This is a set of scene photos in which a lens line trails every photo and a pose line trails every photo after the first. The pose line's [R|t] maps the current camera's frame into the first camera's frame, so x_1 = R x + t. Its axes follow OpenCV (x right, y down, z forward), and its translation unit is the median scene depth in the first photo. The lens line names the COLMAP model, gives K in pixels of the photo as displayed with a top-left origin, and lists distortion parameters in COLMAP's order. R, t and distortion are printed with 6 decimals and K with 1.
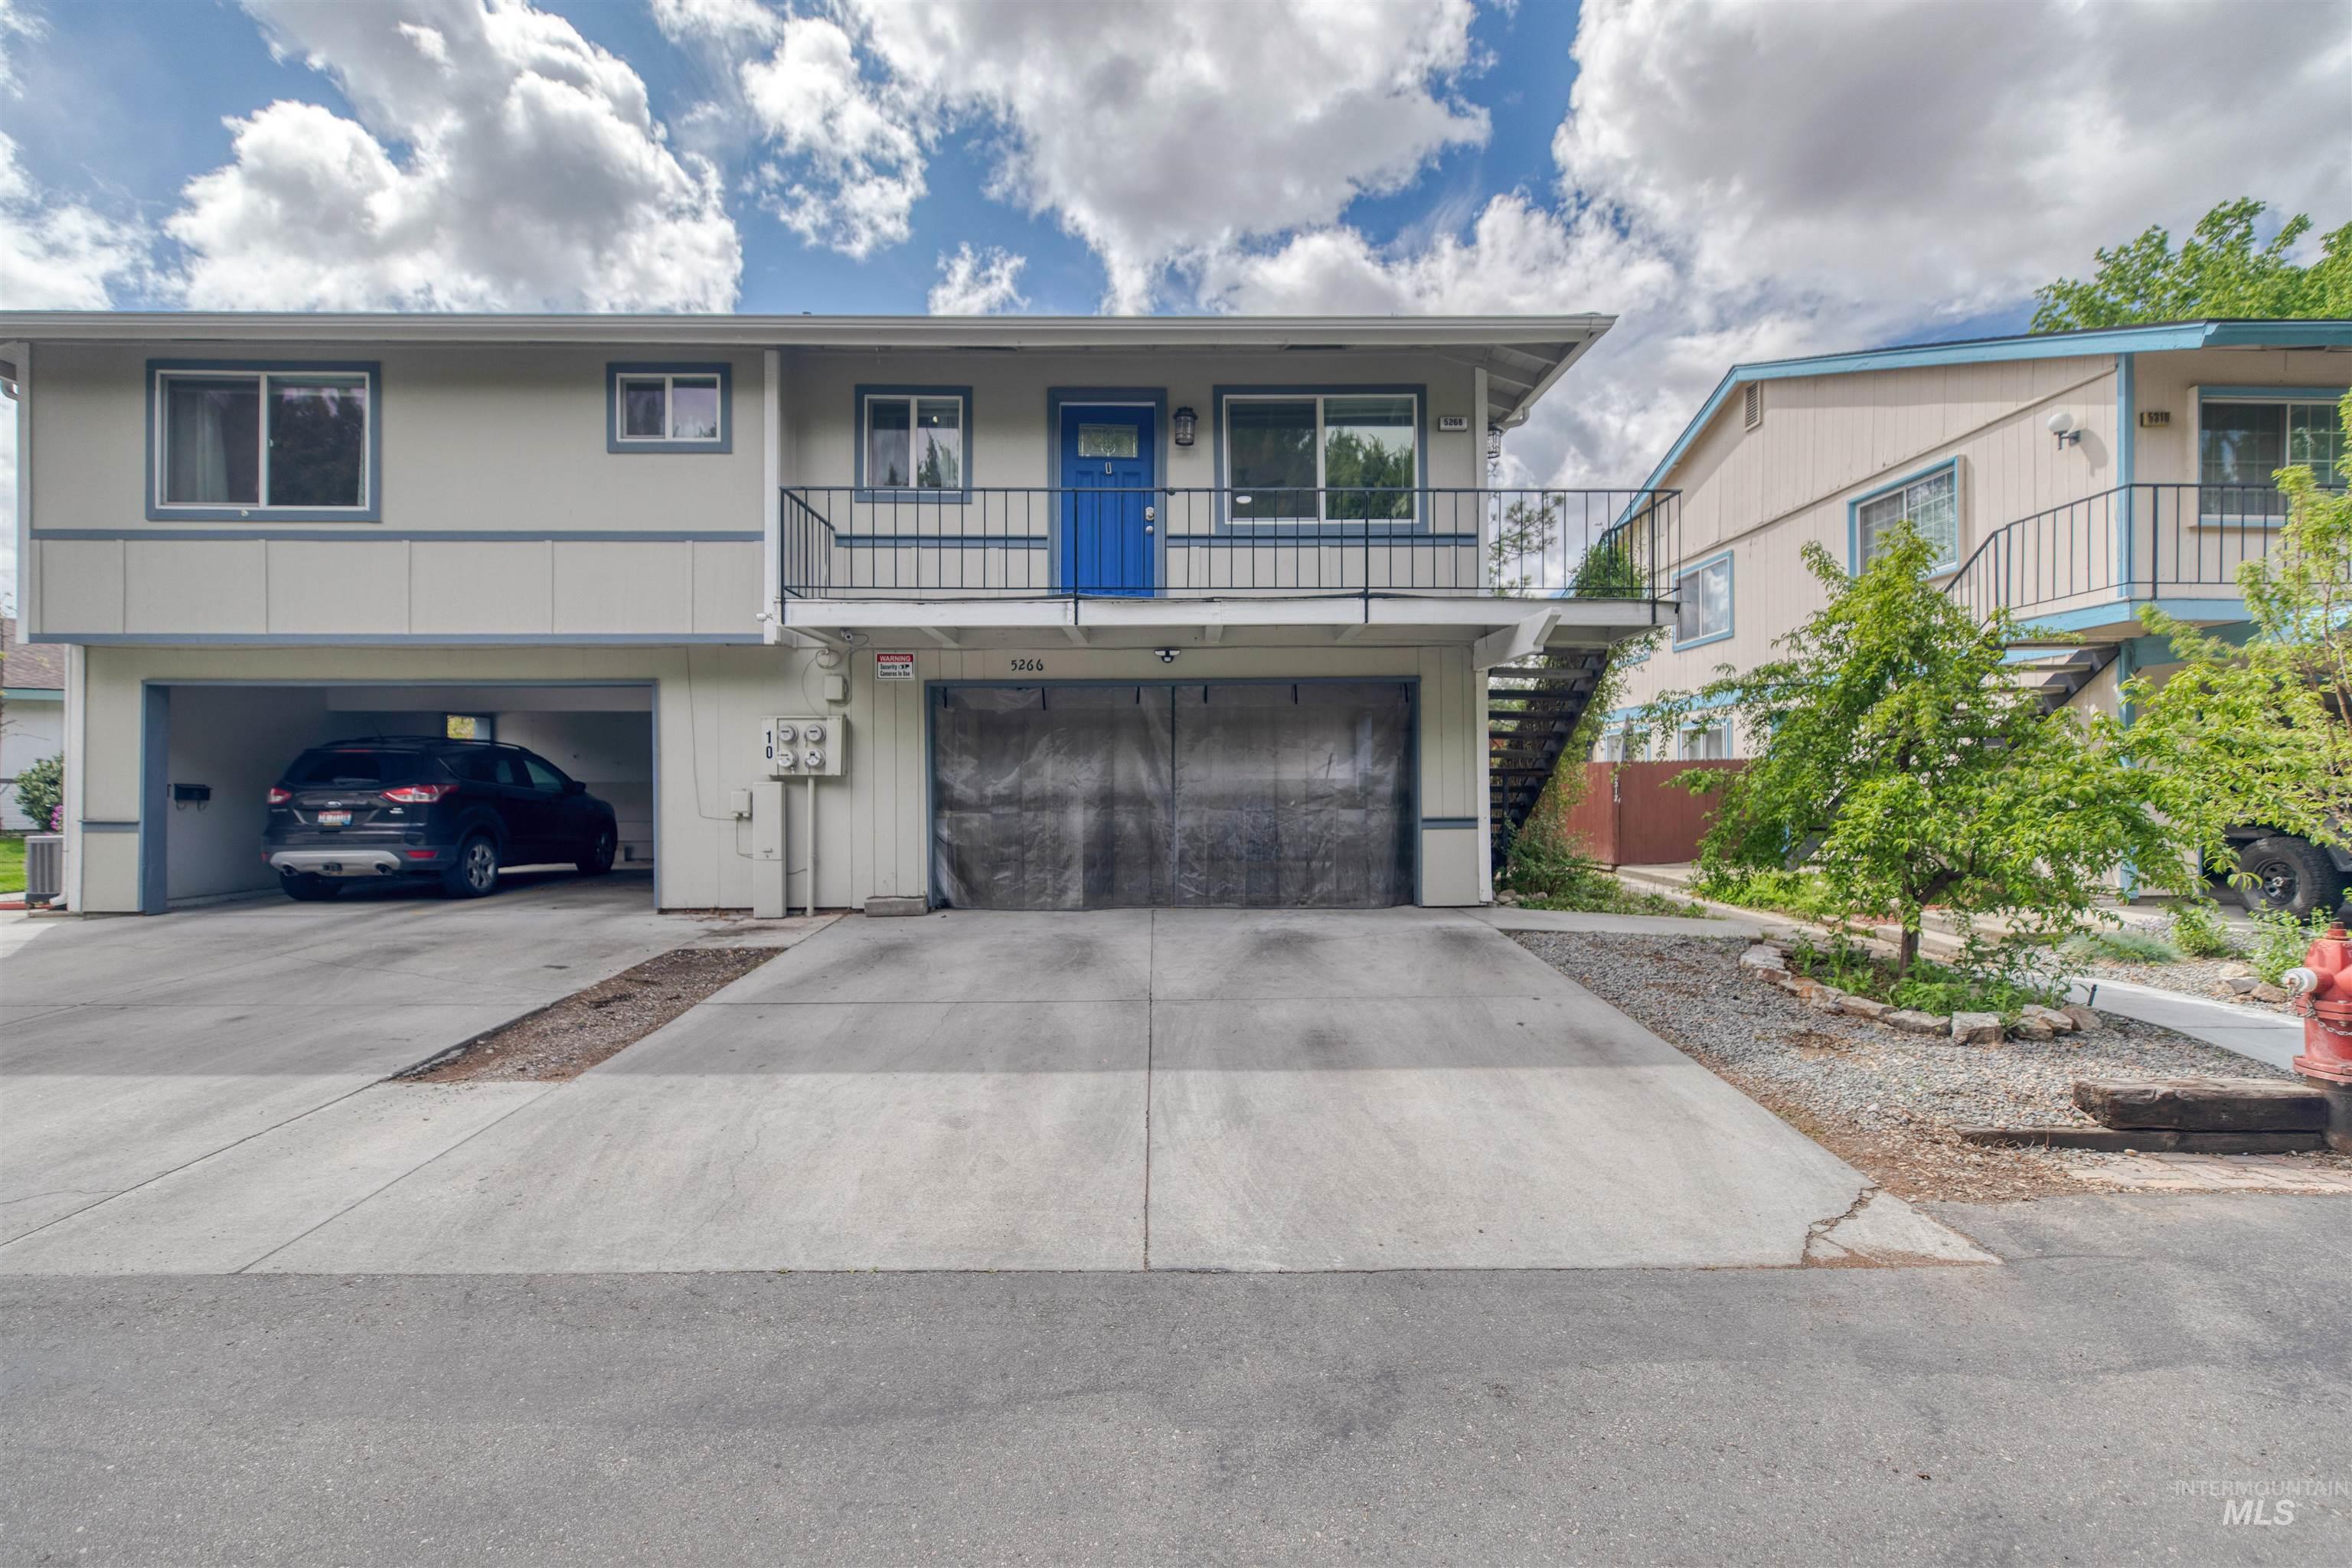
lens RADIAL K [[1055.9, 0, 1182.1], [0, 1055.9, 780.6], [0, 0, 1]] dist [0.006371, -0.000589]
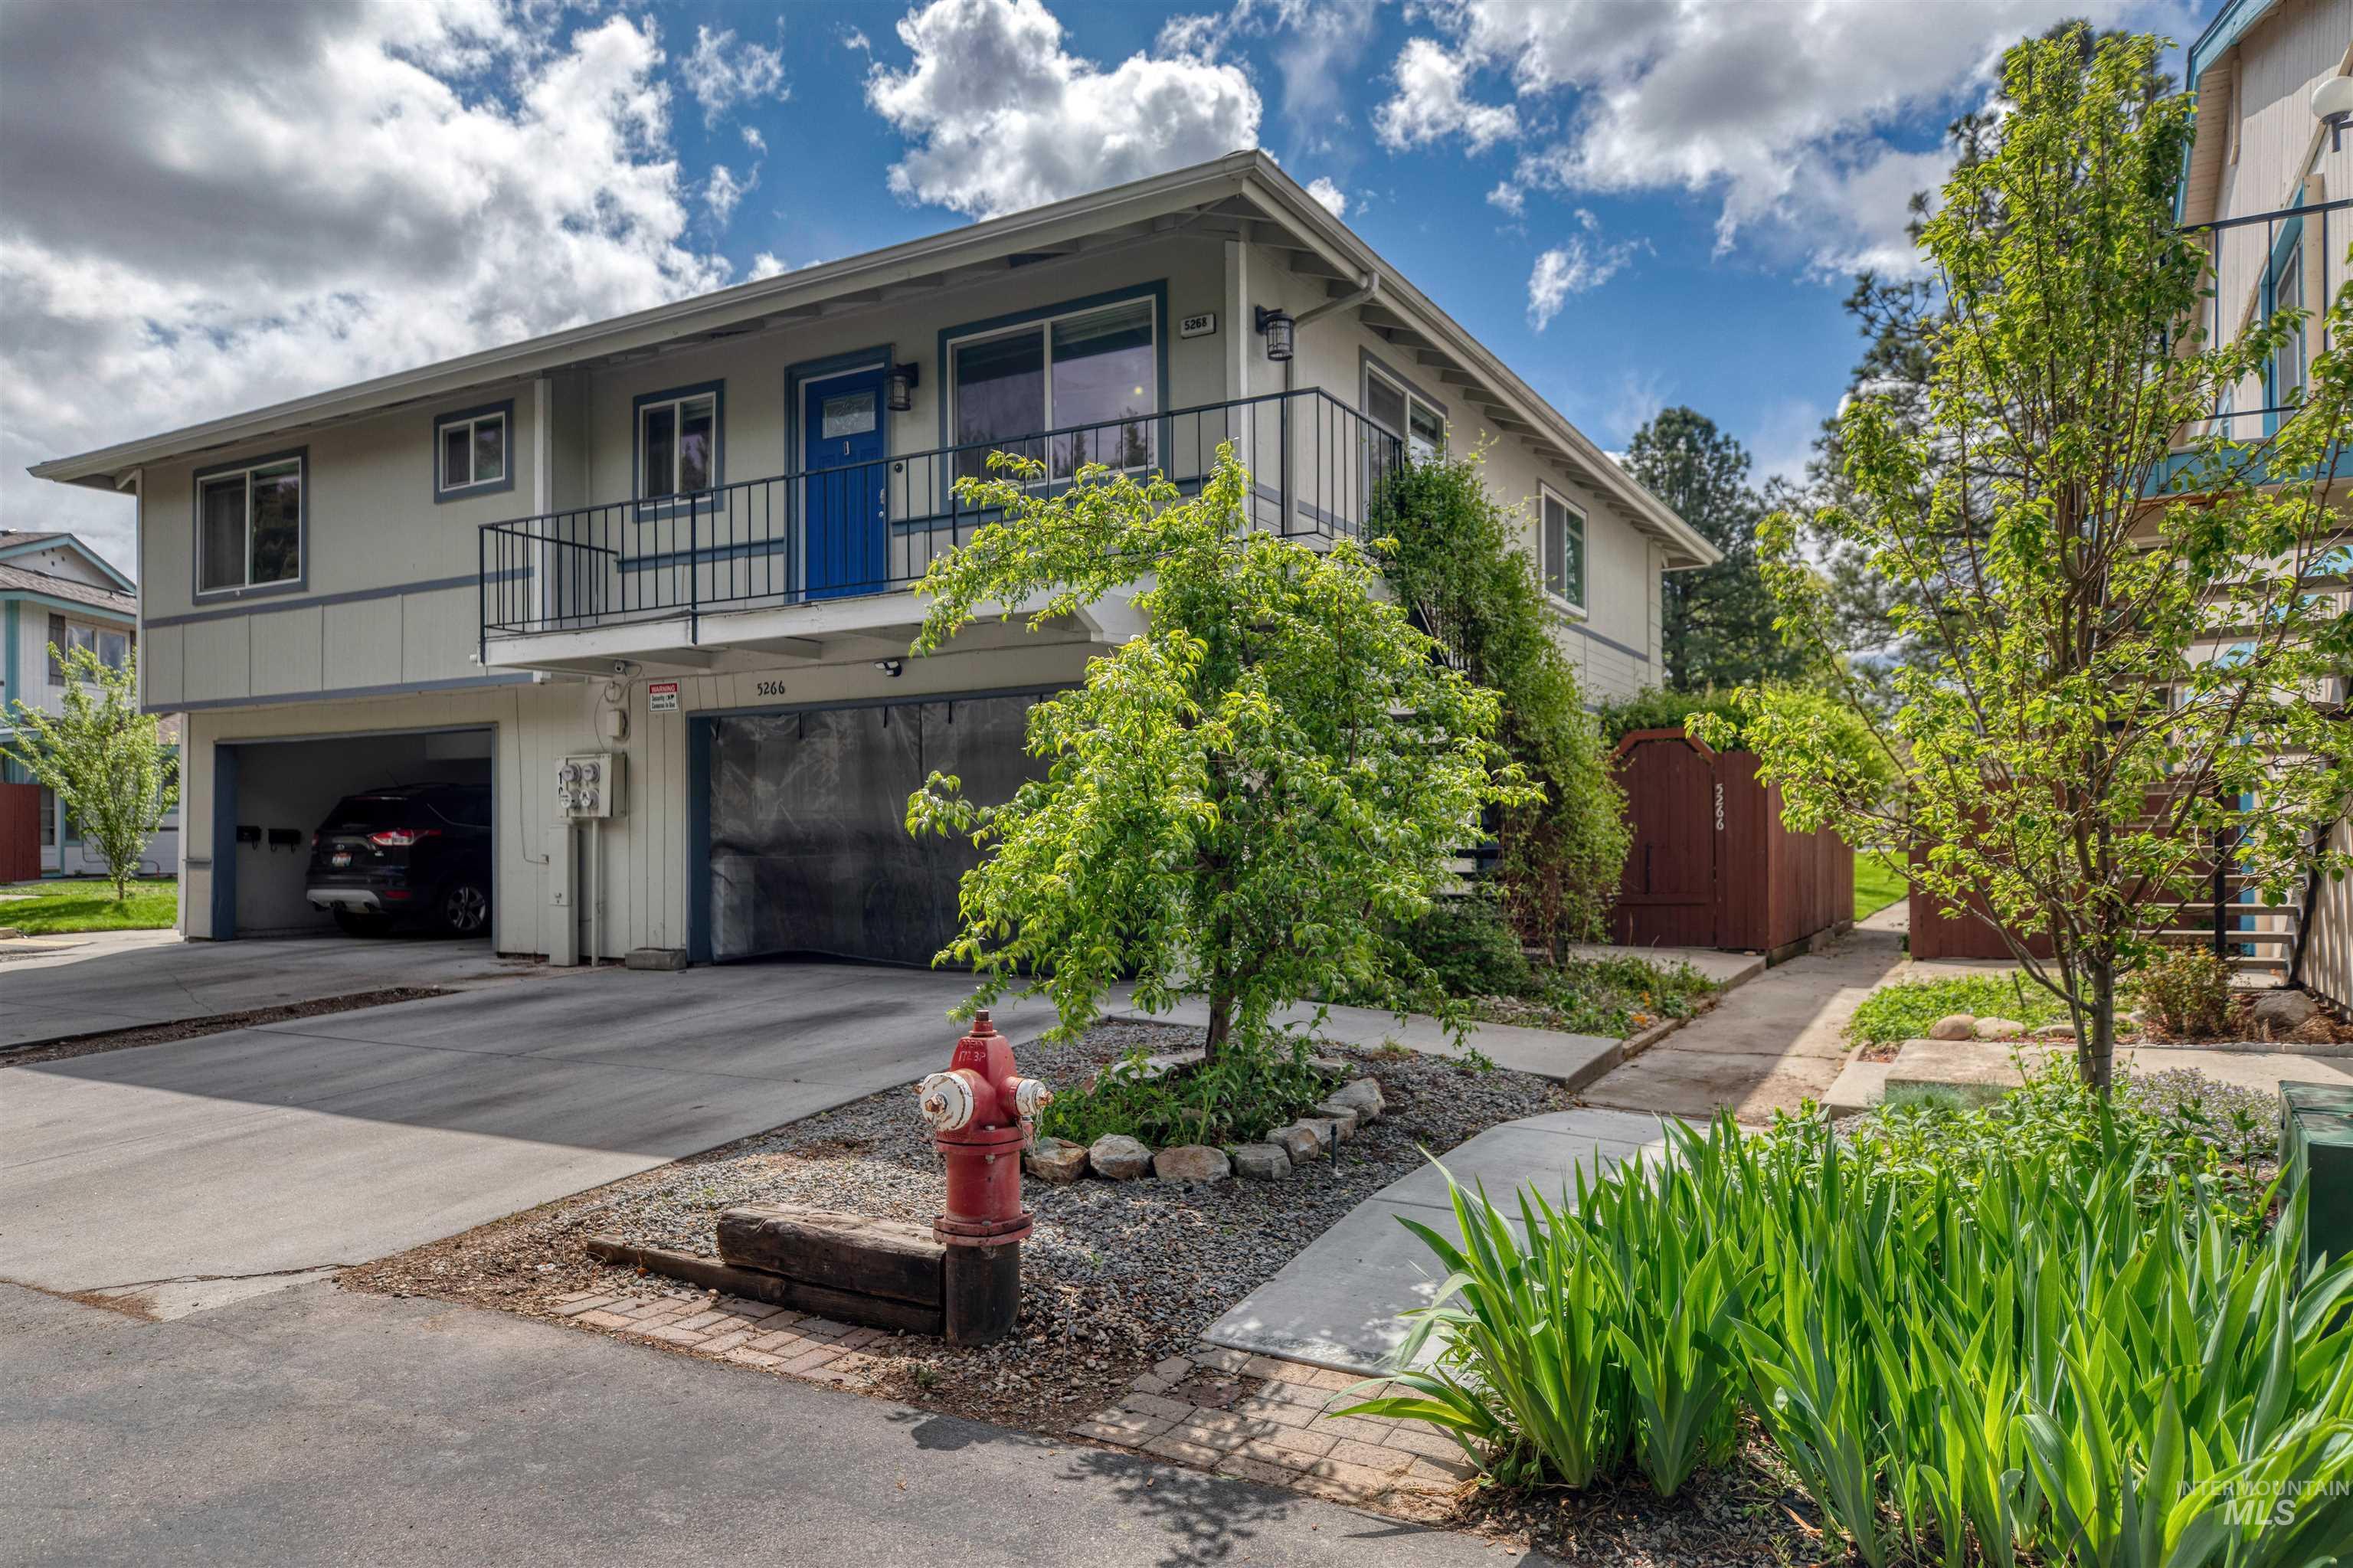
lens RADIAL K [[1506.5, 0, 1167.6], [0, 1506.5, 800.5], [0, 0, 1]] dist [0.011008, 0.001302]
pose [[0.859636, -0.013914, -0.510718, 0.807935], [0.005556, 0.999825, -0.017887, 0.007857], [0.510877, 0.012539, 0.859562, 0.106836]]
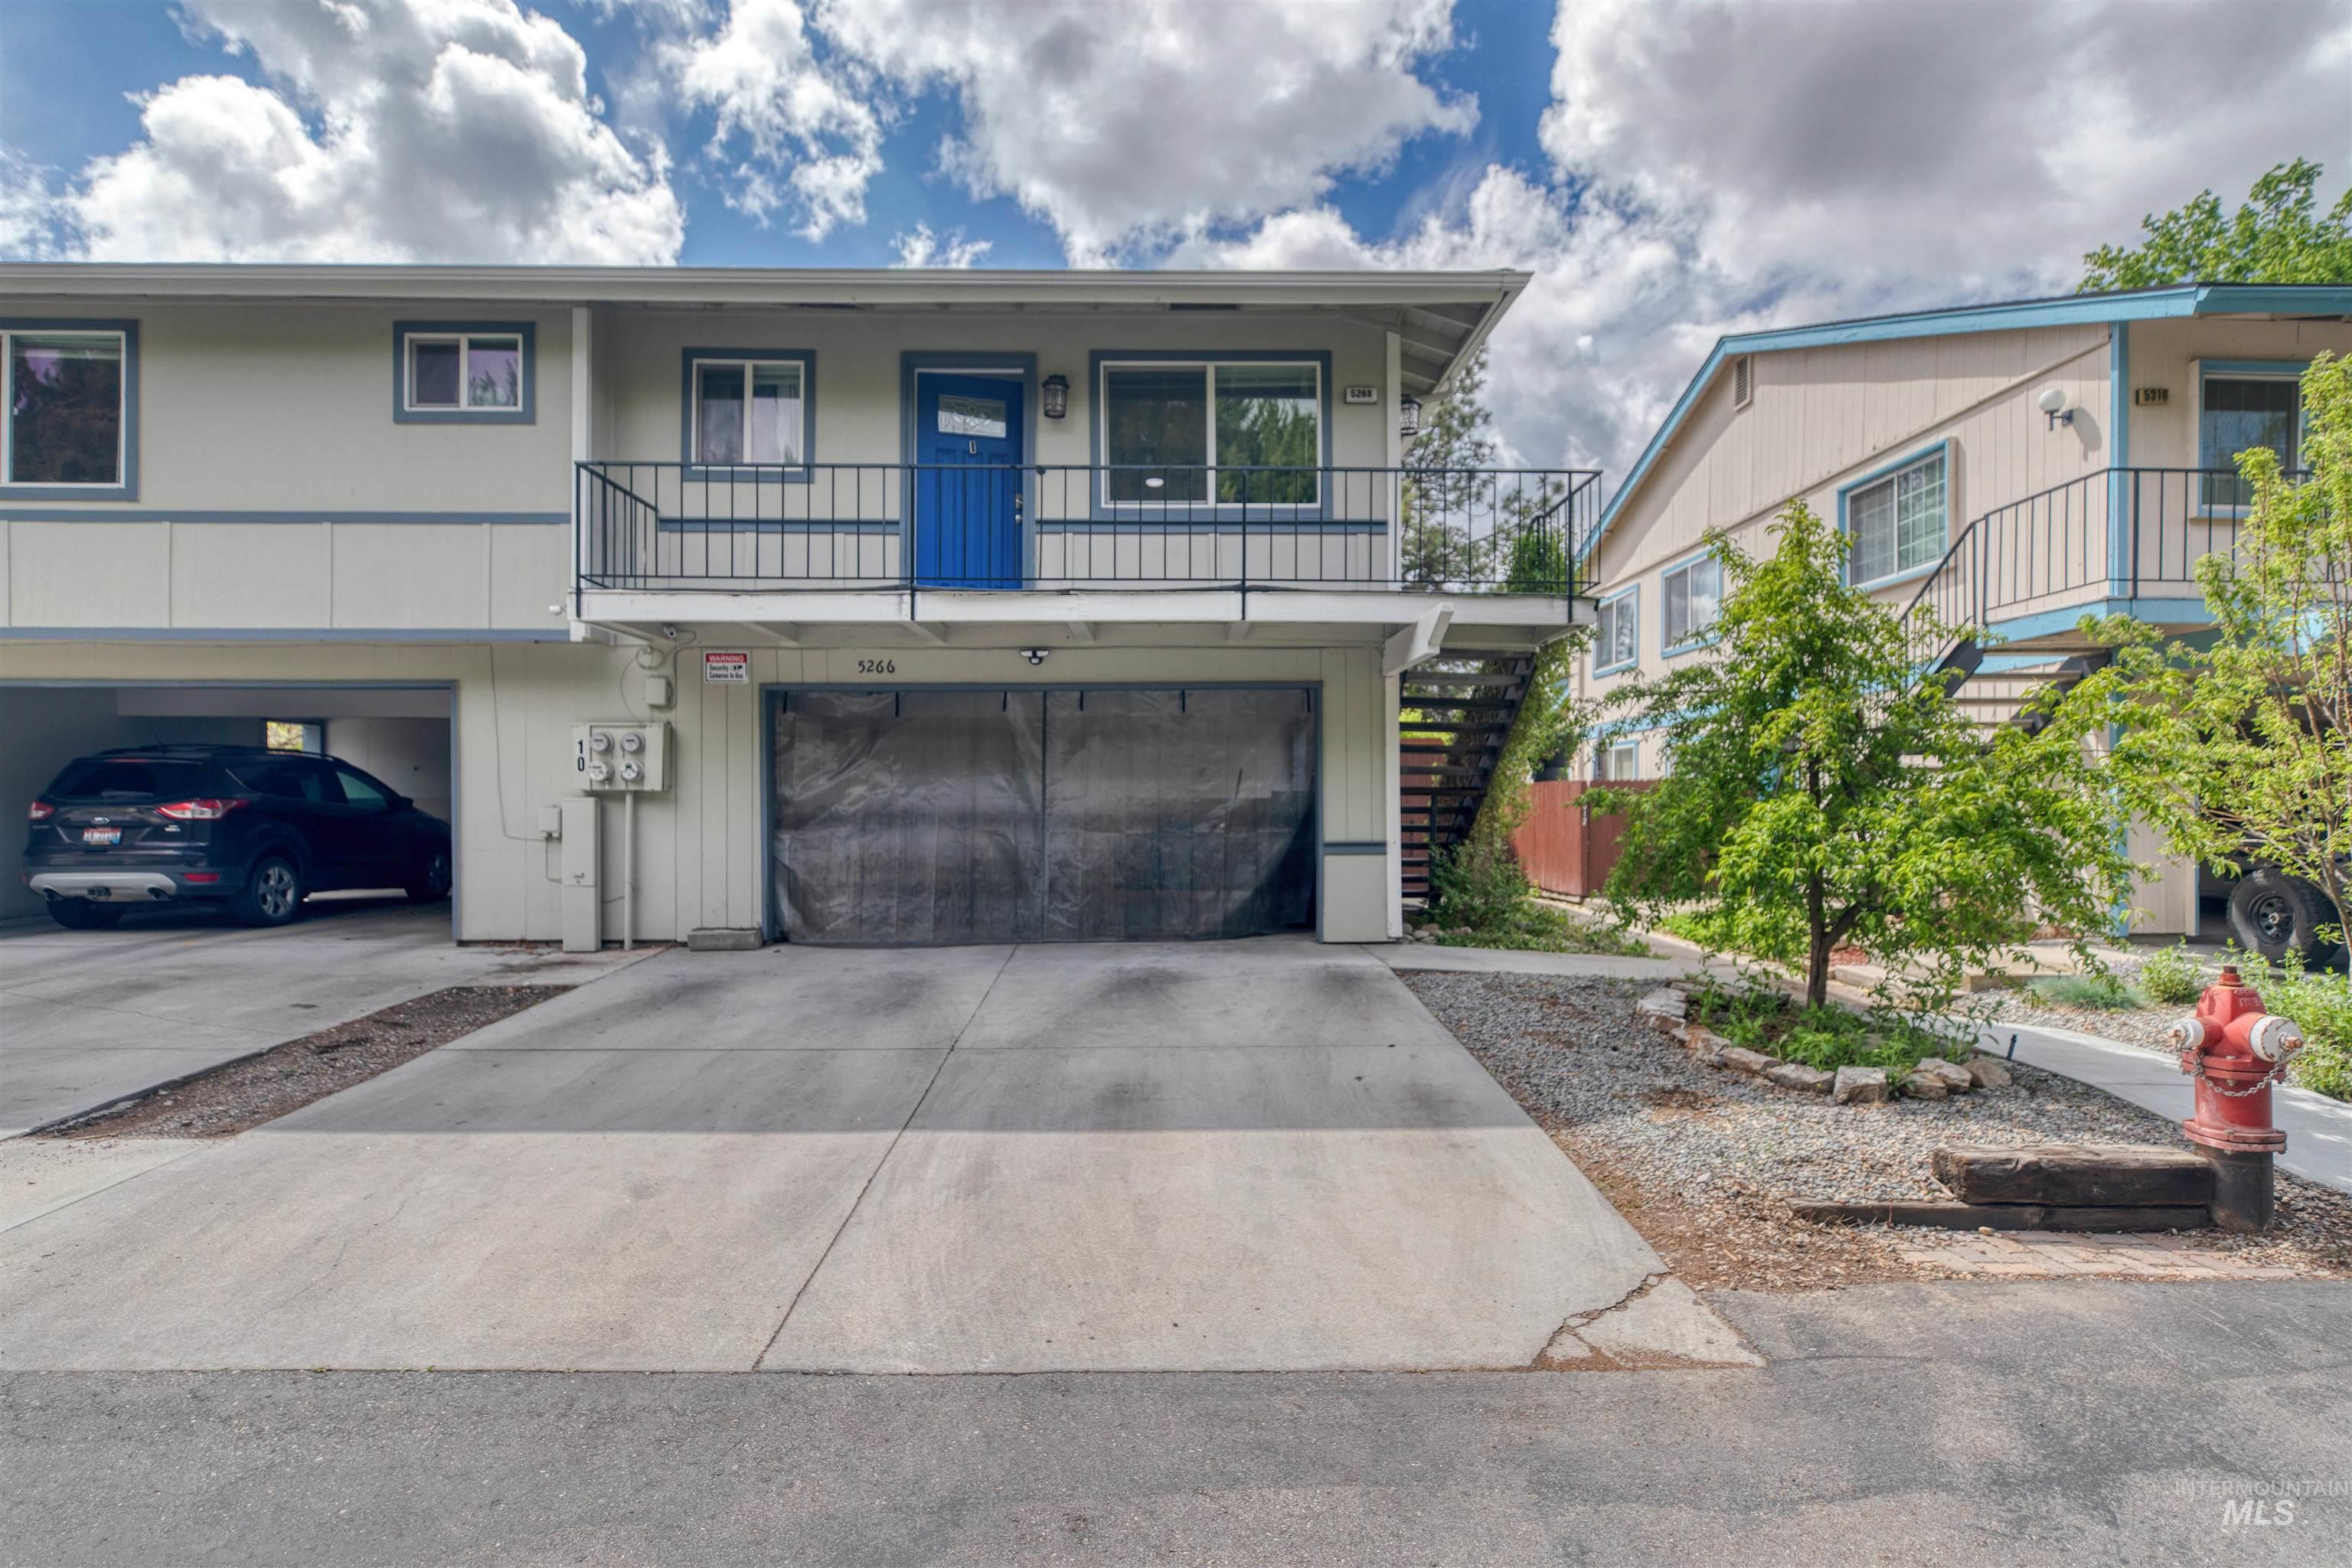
lens RADIAL K [[1167.6, 0, 1180.8], [0, 1167.6, 806.8], [0, 0, 1]] dist [0.000234, -0.000185]
pose [[0.999985, 0.005225, 0.001378, 0.112177], [-0.005229, 0.999980, 0.003498, 0.003004], [-0.001360, -0.003505, 0.999993, 0.025625]]
